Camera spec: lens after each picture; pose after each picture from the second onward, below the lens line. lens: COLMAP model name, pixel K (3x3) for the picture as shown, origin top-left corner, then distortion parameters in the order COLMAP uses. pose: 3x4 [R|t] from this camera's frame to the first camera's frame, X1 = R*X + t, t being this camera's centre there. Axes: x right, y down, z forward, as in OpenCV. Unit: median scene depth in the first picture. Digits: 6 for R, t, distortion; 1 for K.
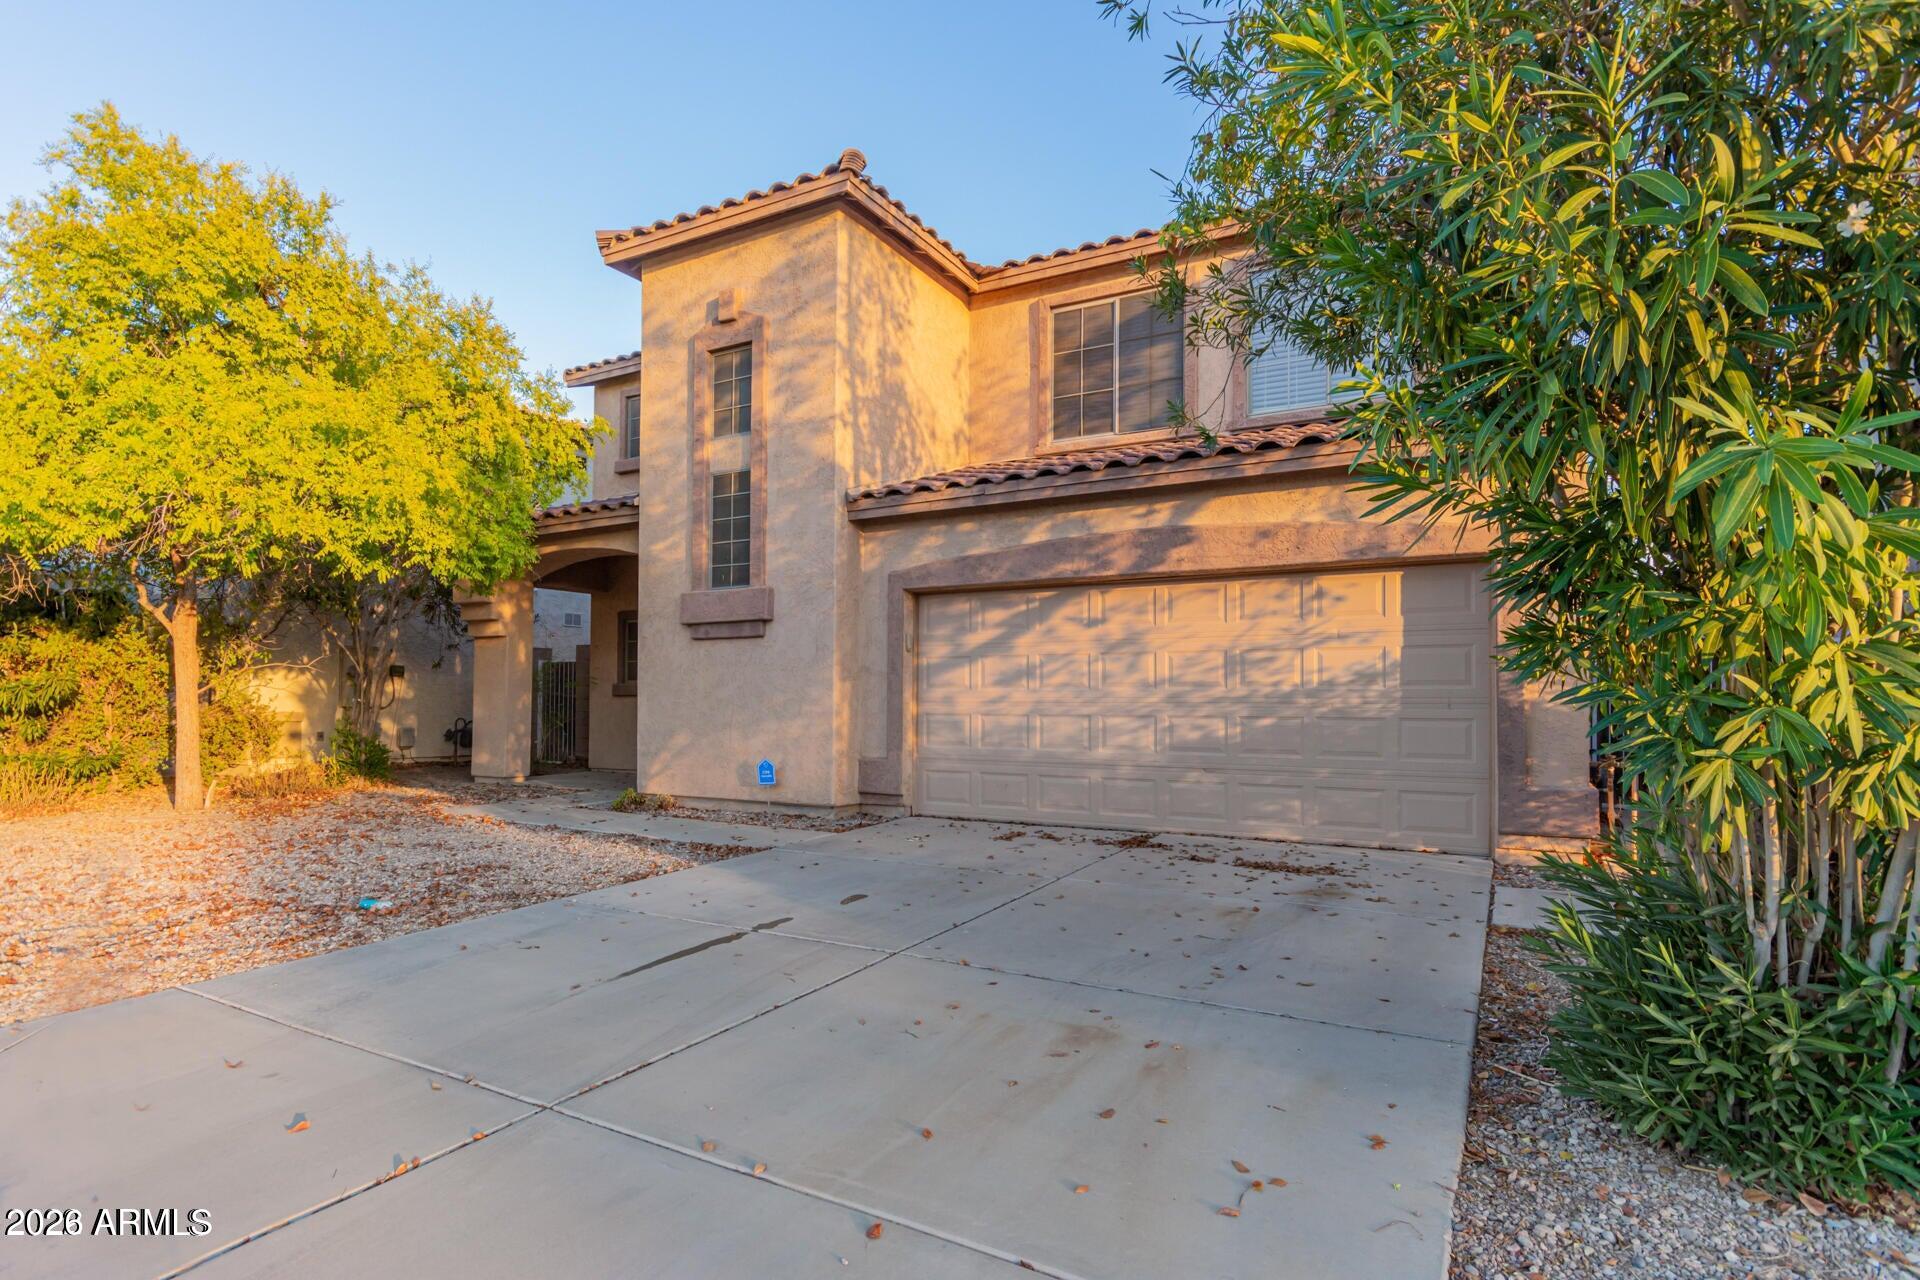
lens RADIAL K [[978.4, 0, 965.0], [0, 978.4, 654.8], [0, 0, 1]] dist [-0.000062, -0.000434]
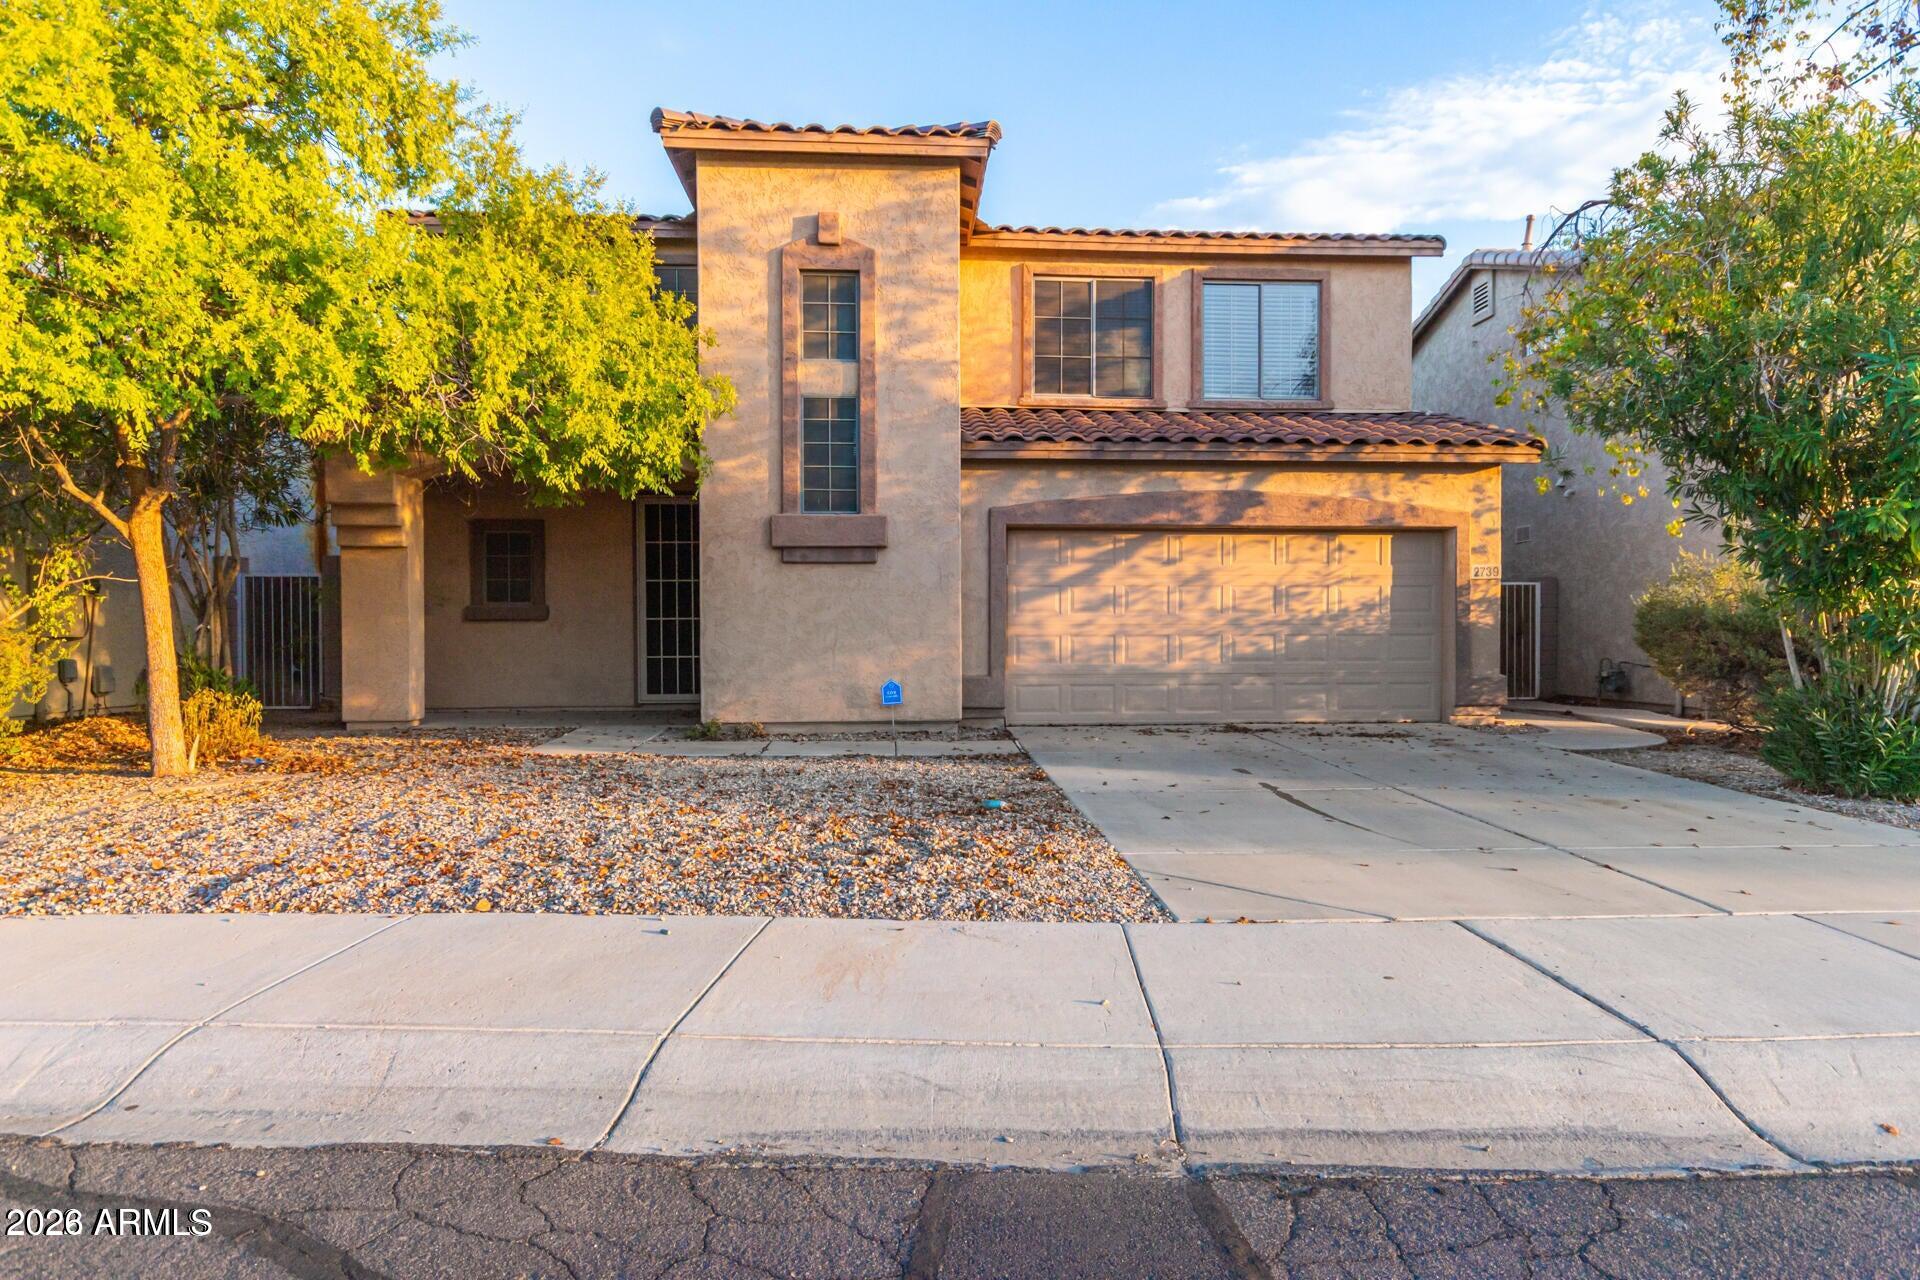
lens RADIAL K [[1113.5, 0, 962.1], [0, 1113.5, 621.8], [0, 0, 1]] dist [-0.004342, -0.000446]
pose [[0.832960, -0.000091, 0.553333, -0.819334], [-0.021010, 0.999274, 0.031792, 0.004228], [-0.552934, -0.038107, 0.832353, -0.036669]]
